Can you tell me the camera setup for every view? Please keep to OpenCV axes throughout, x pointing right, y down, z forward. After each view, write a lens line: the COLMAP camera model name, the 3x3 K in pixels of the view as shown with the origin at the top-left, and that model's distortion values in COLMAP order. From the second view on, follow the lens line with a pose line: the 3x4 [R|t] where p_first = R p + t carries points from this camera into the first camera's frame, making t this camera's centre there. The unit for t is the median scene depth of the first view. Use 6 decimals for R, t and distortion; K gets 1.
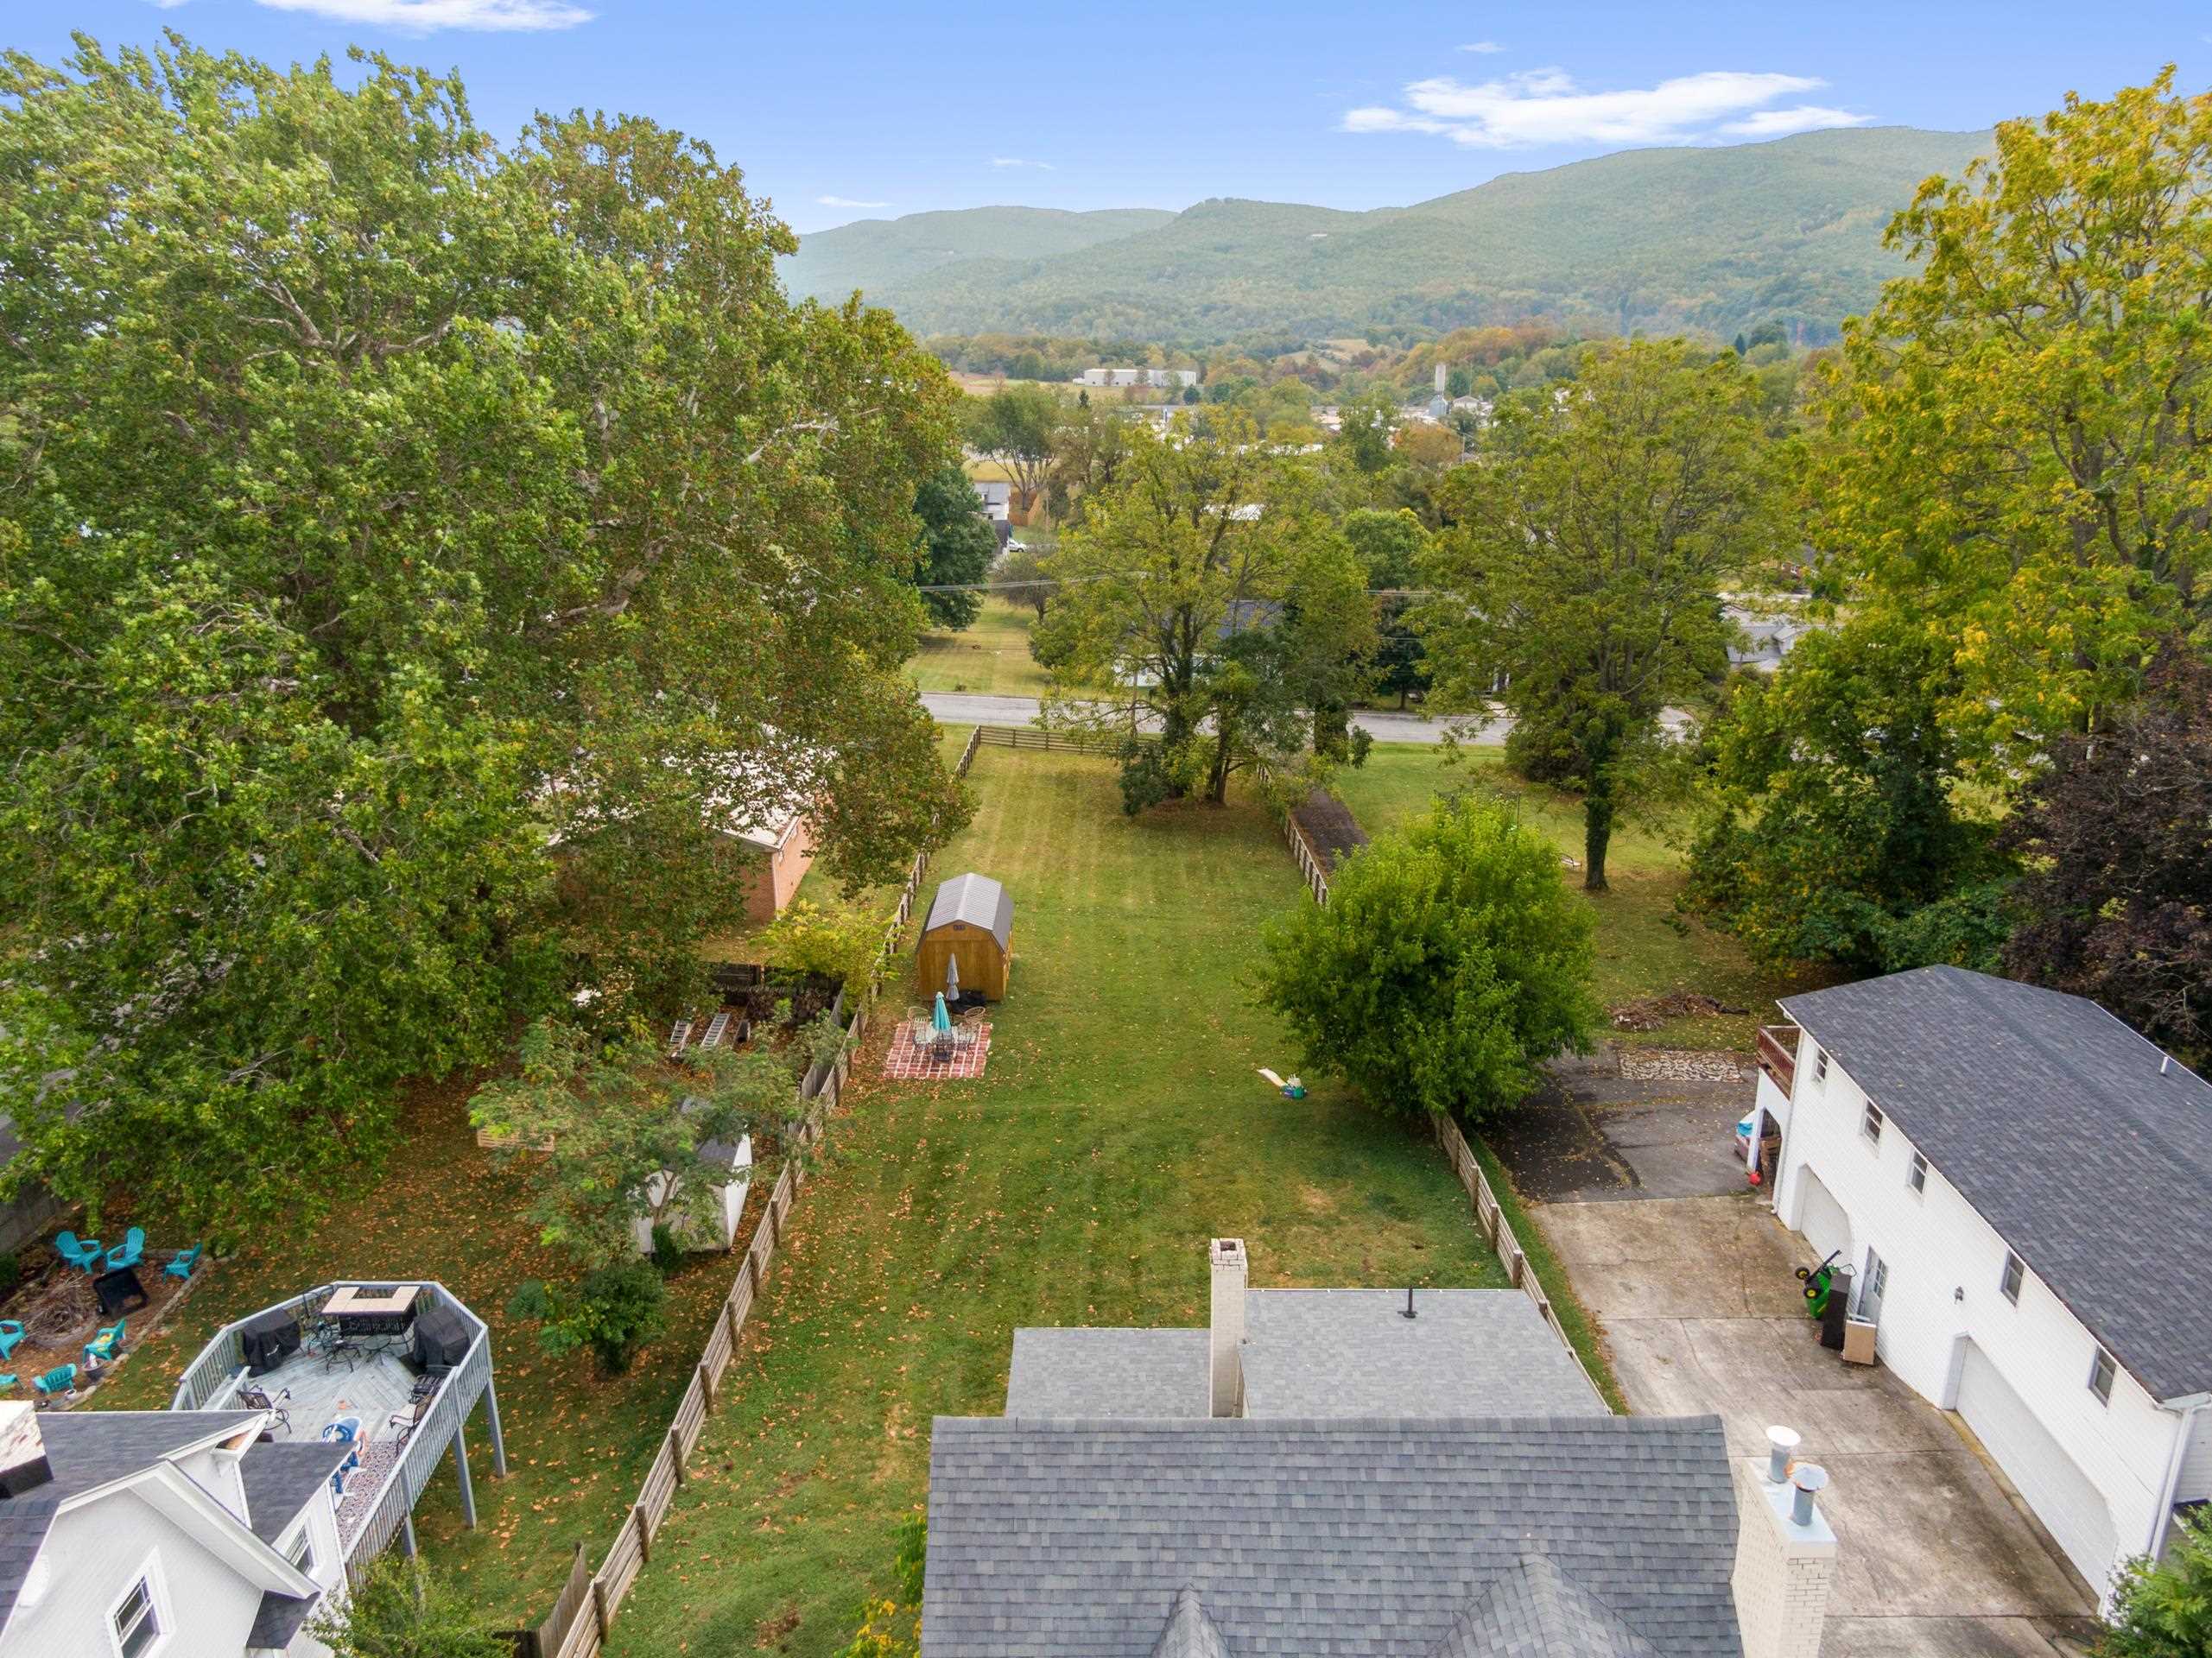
lens RADIAL K [[1583.5, 0, 1101.1], [0, 1583.5, 830.9], [0, 0, 1]] dist [0.052972, -0.089490]
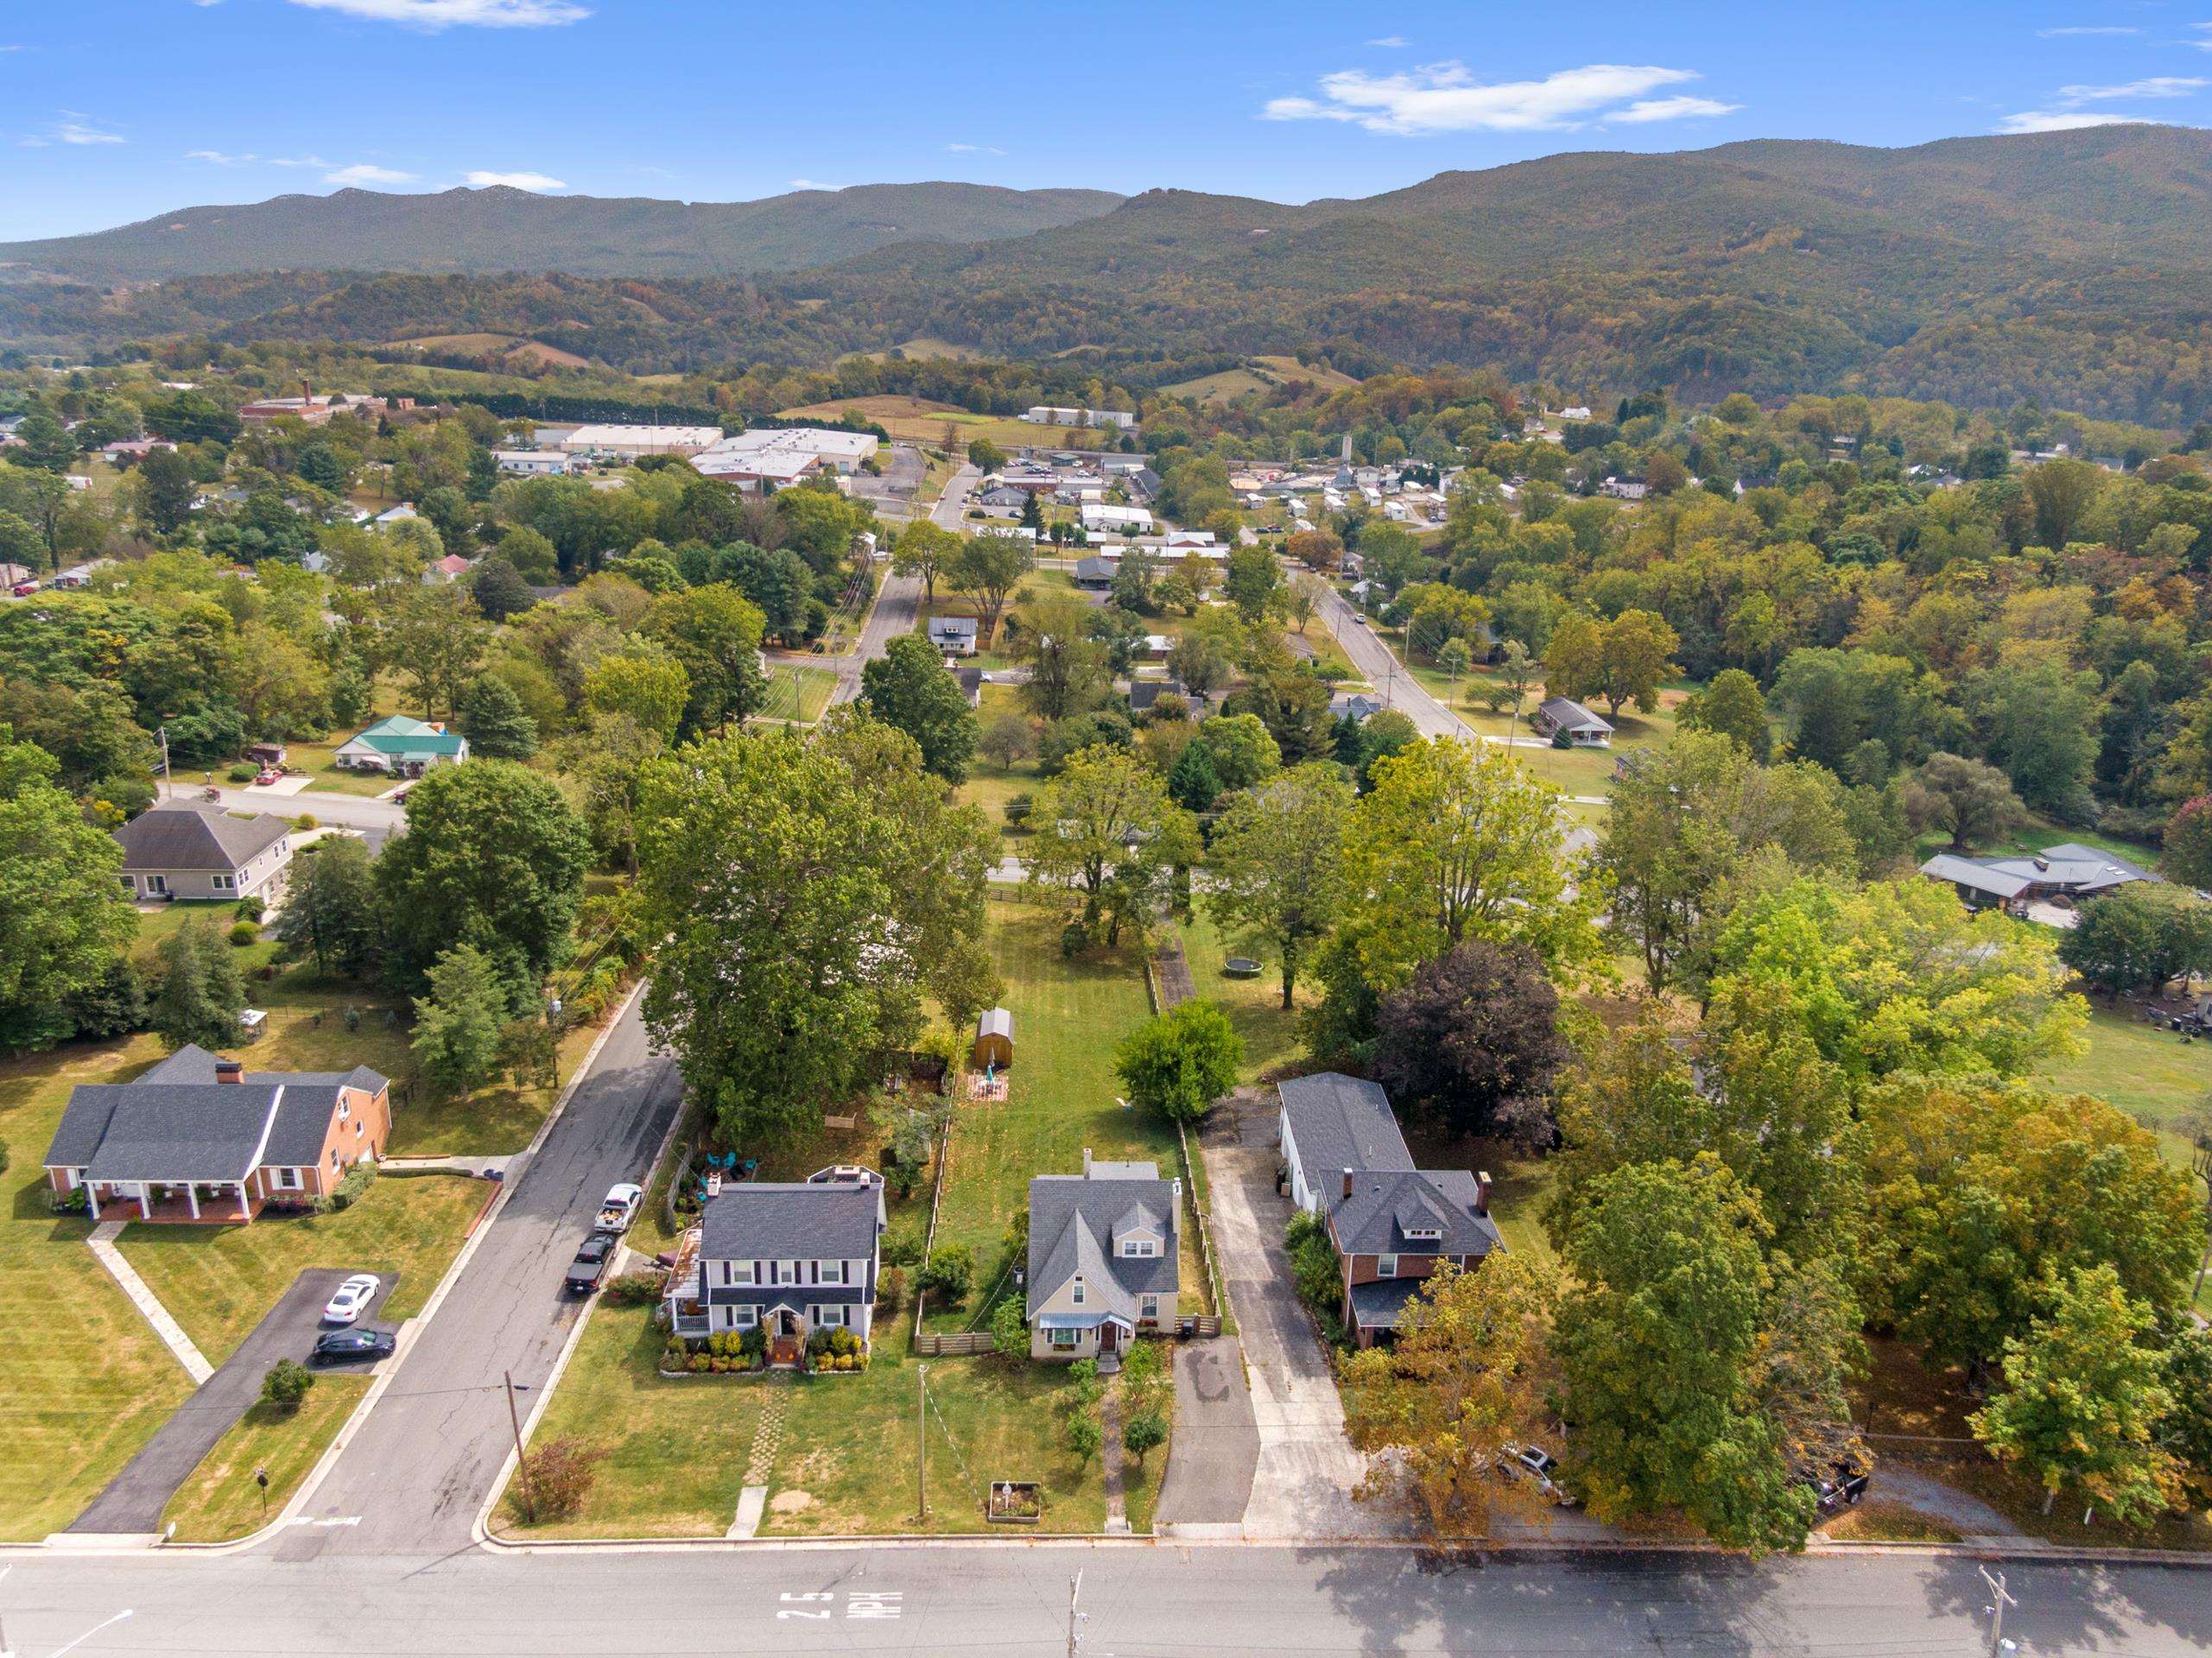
lens RADIAL K [[1597.6, 0, 1100.9], [0, 1597.6, 827.3], [0, 0, 1]] dist [0.057802, -0.091869]
pose [[0.998937, 0.018511, 0.042208, -0.023931], [-0.018970, 0.999765, 0.010511, -0.181899], [-0.042003, -0.011301, 0.999054, -0.908513]]
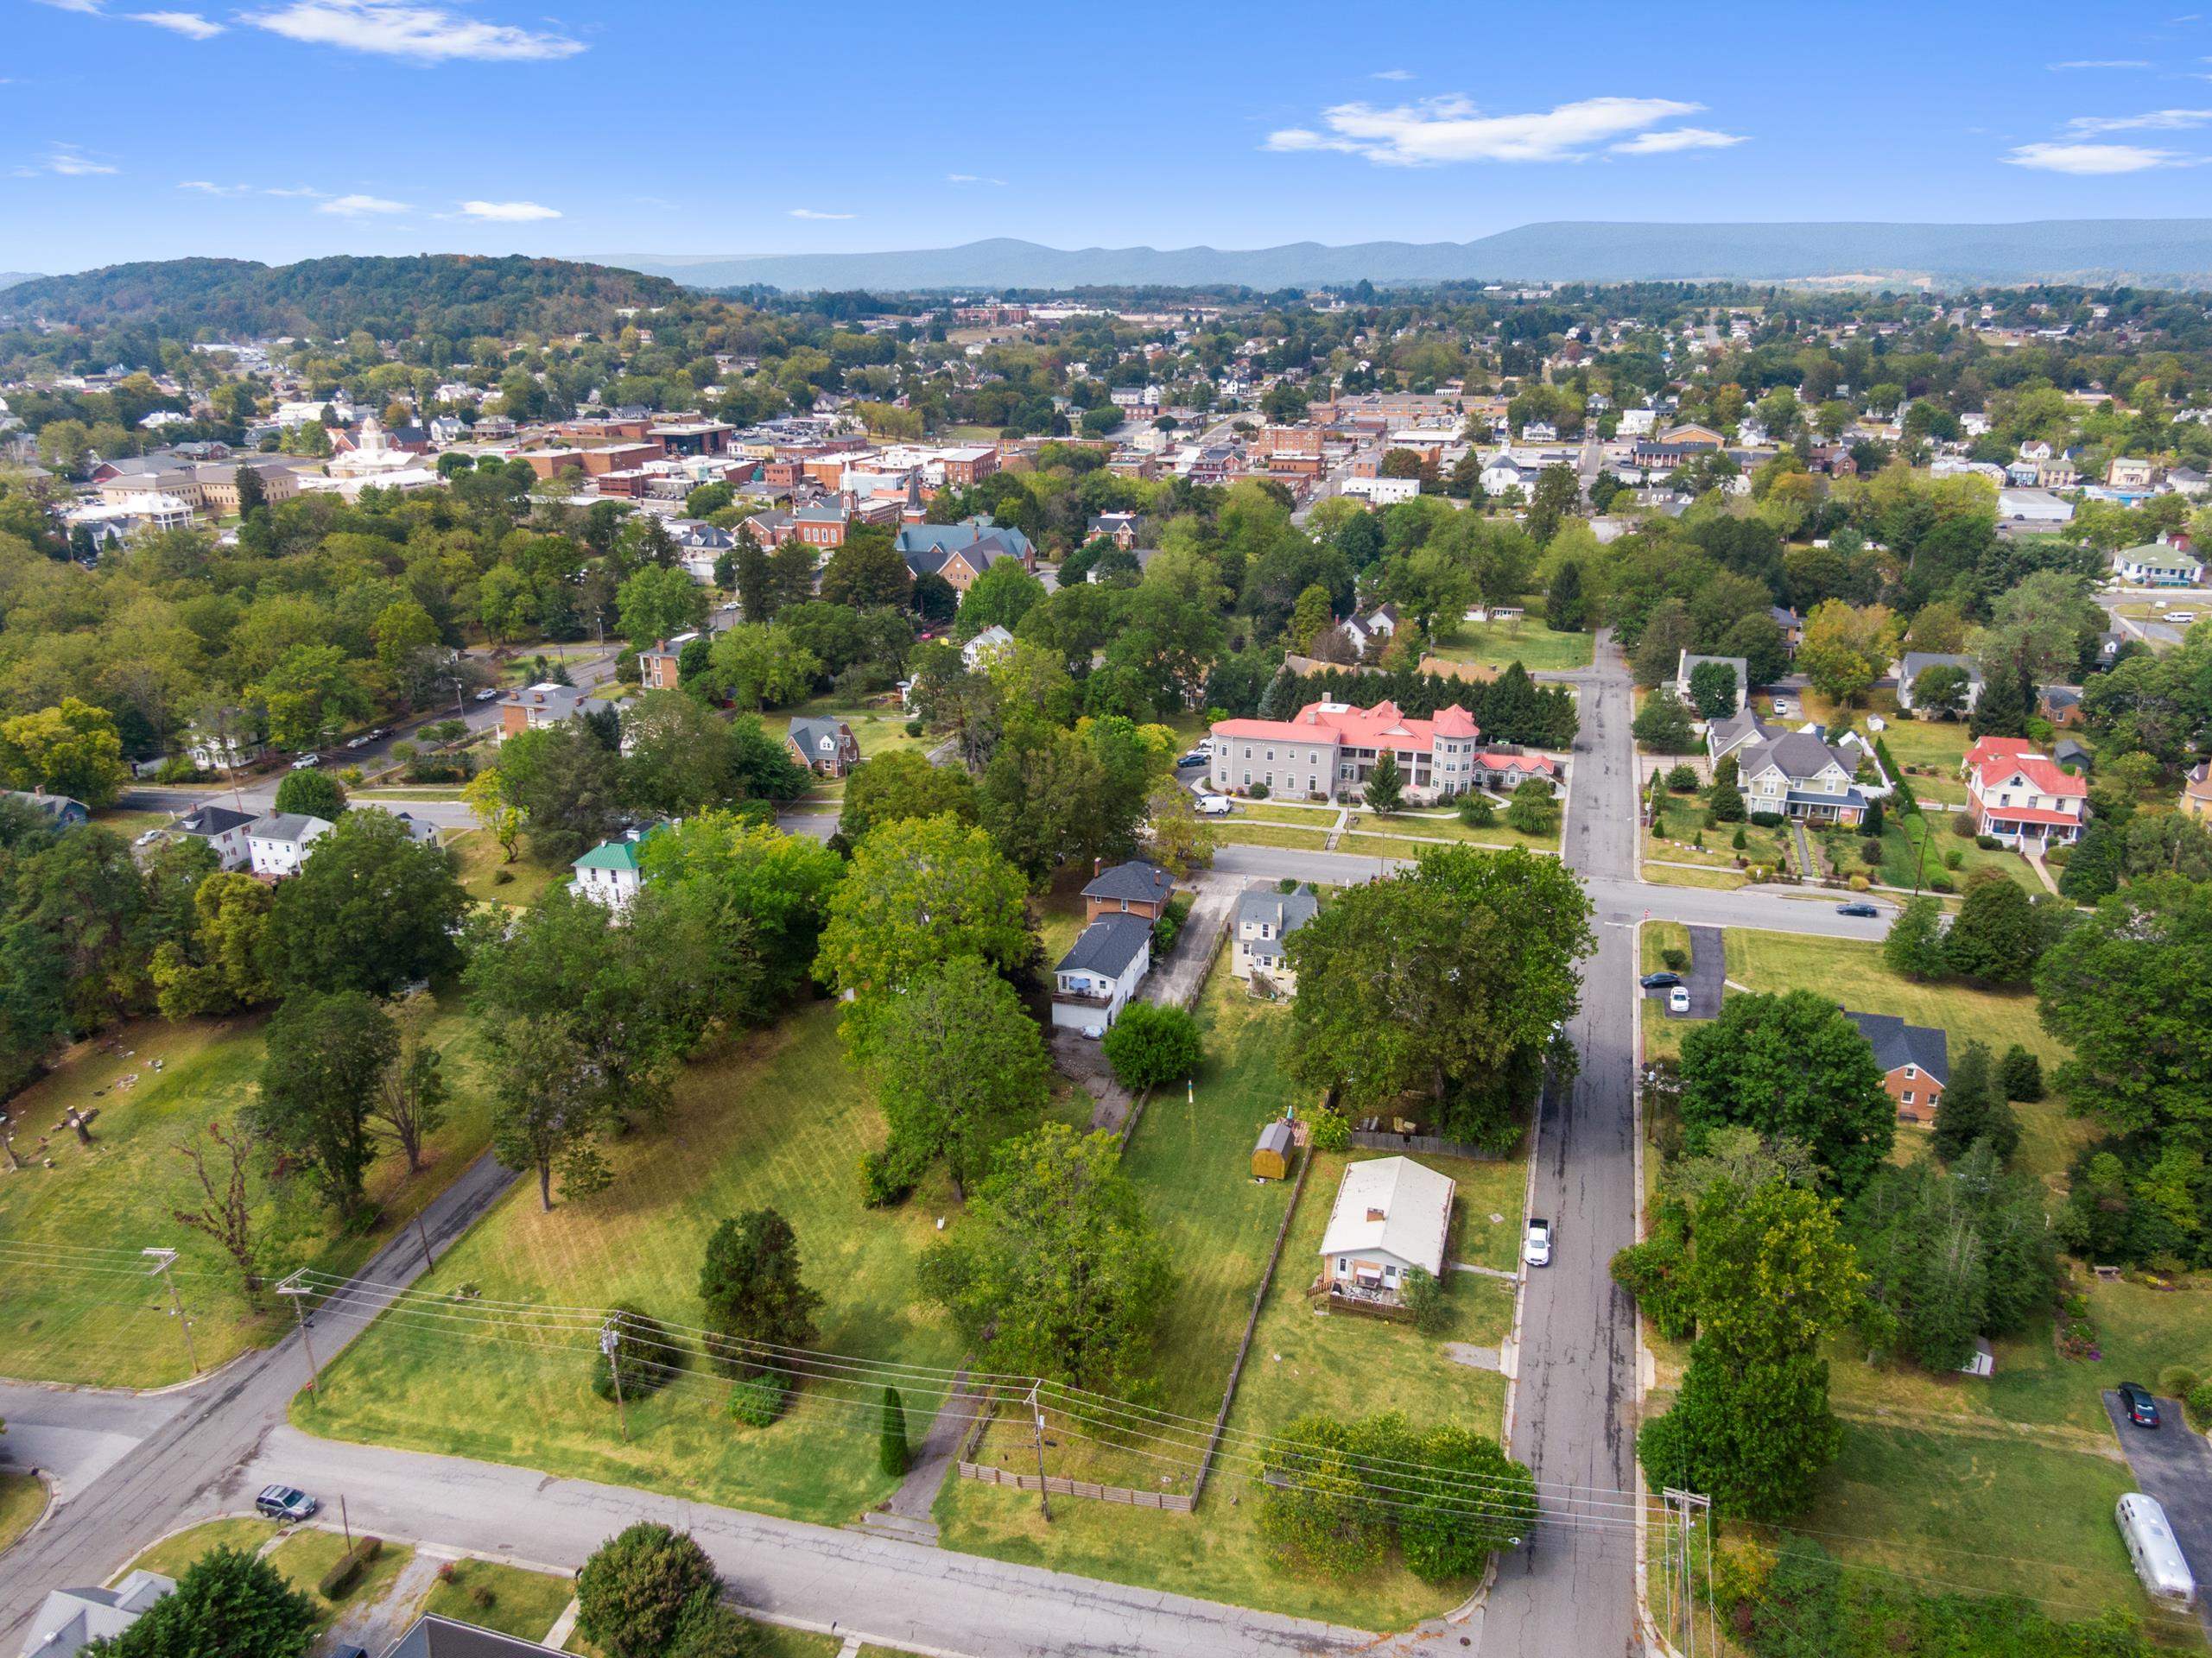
lens RADIAL K [[1597.6, 0, 1100.9], [0, 1597.6, 827.3], [0, 0, 1]] dist [0.057802, -0.091869]
pose [[-0.956023, -0.088239, 0.279703, -0.337925], [0.098847, 0.800938, 0.590532, -1.297847], [-0.276132, 0.592210, -0.756993, 1.856405]]
